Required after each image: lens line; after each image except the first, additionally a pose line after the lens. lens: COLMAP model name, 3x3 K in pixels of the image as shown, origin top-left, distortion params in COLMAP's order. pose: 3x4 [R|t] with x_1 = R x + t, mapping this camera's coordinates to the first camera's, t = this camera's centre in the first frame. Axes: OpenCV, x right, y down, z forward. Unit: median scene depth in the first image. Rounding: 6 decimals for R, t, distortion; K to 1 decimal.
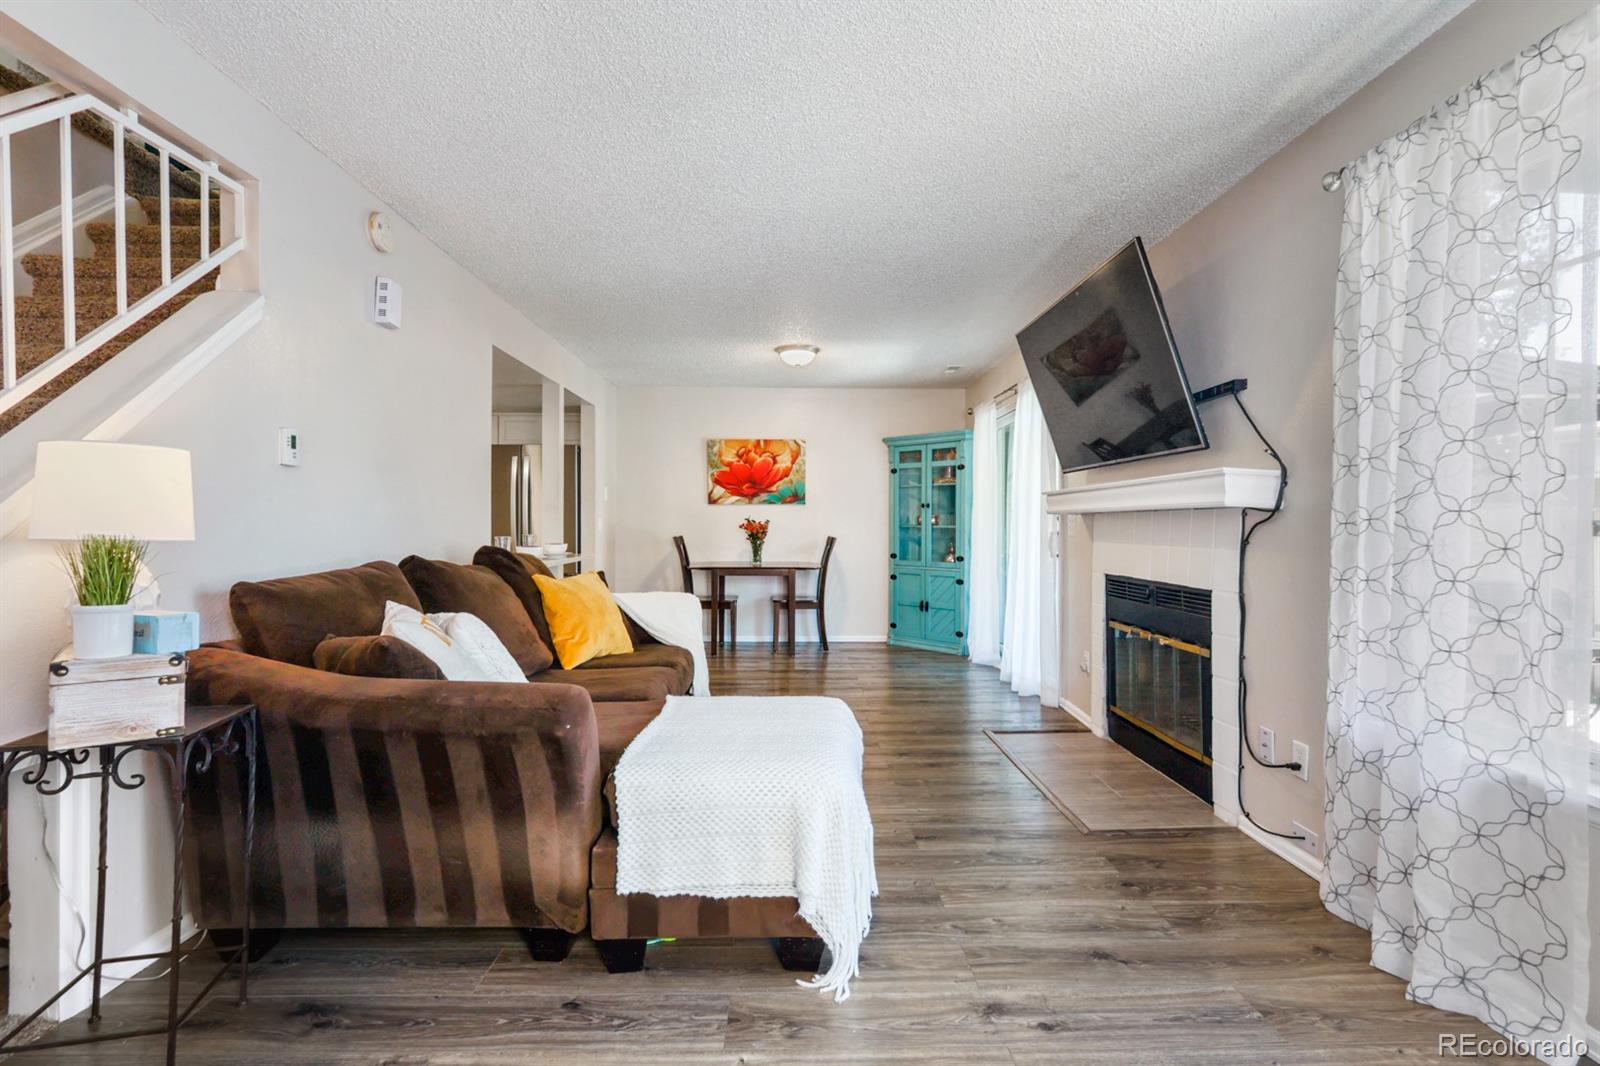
lens RADIAL K [[731.1, 0, 788.6], [0, 731.1, 534.9], [0, 0, 1]] dist [-0.000897, 0.000750]
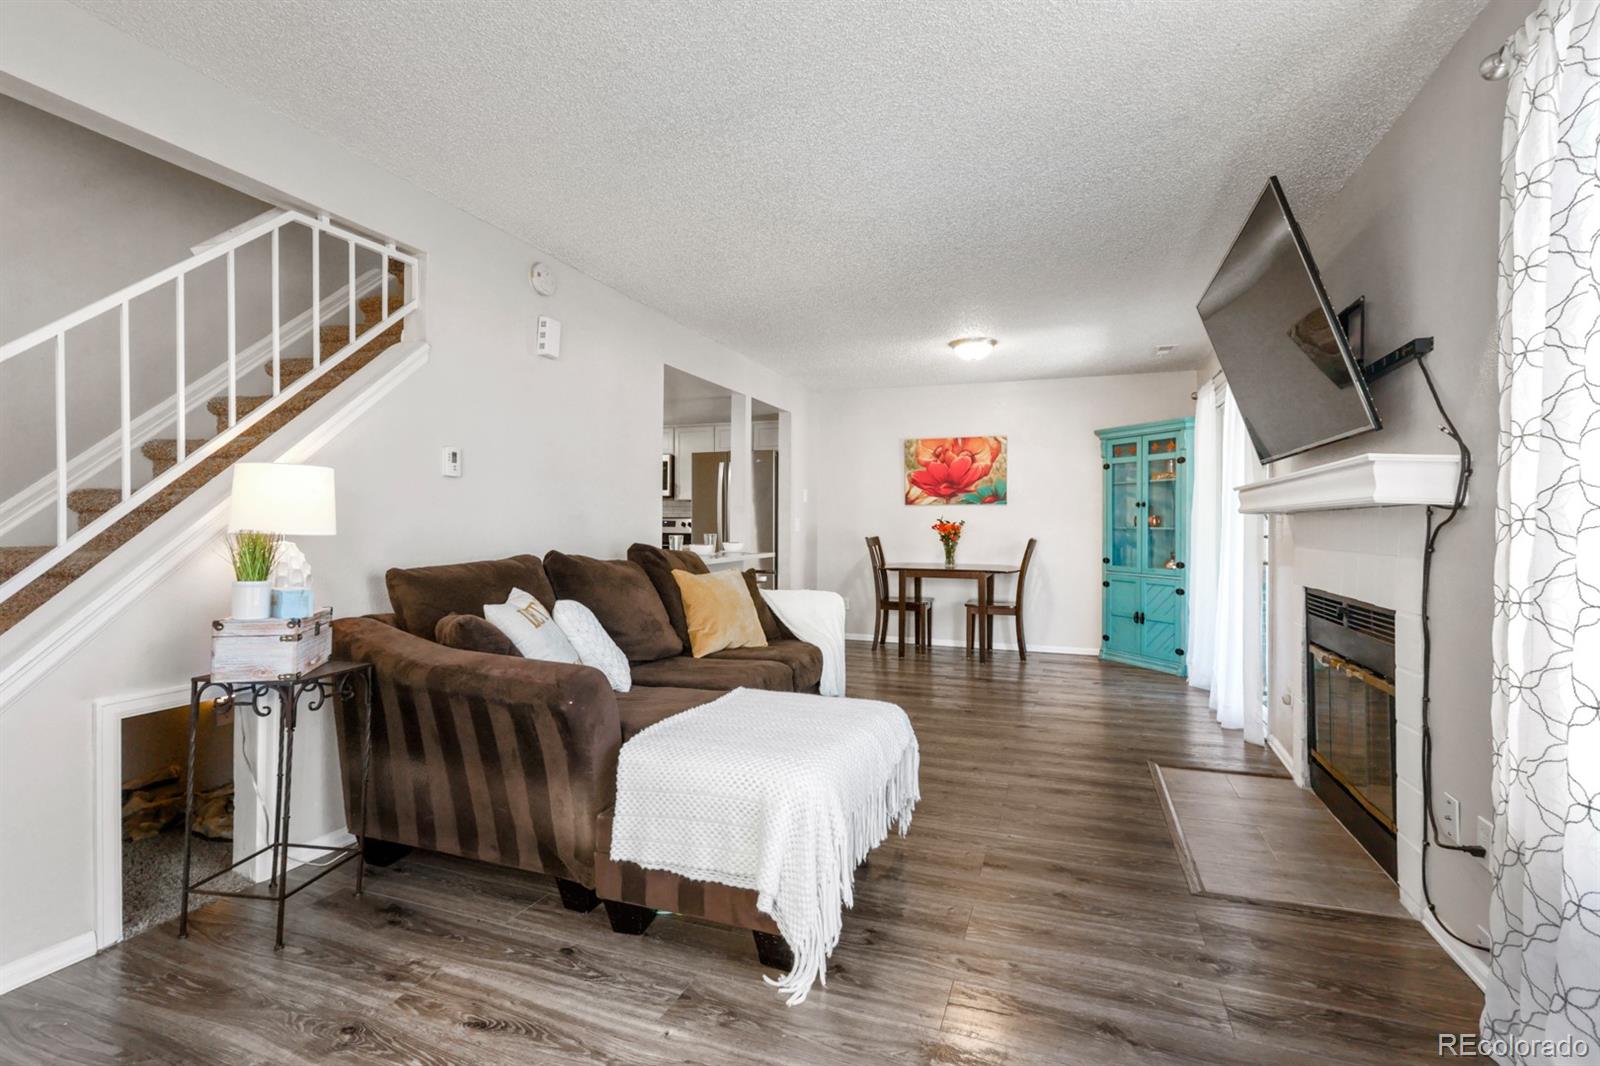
lens RADIAL K [[731.1, 0, 786.9], [0, 731.1, 525.4], [0, 0, 1]] dist [-0.000897, 0.000750]
pose [[0.932465, 0.003224, -0.361247, 0.337421], [-0.008378, 0.999884, -0.012702, 0.000066], [0.361164, 0.014871, 0.932384, 0.050710]]
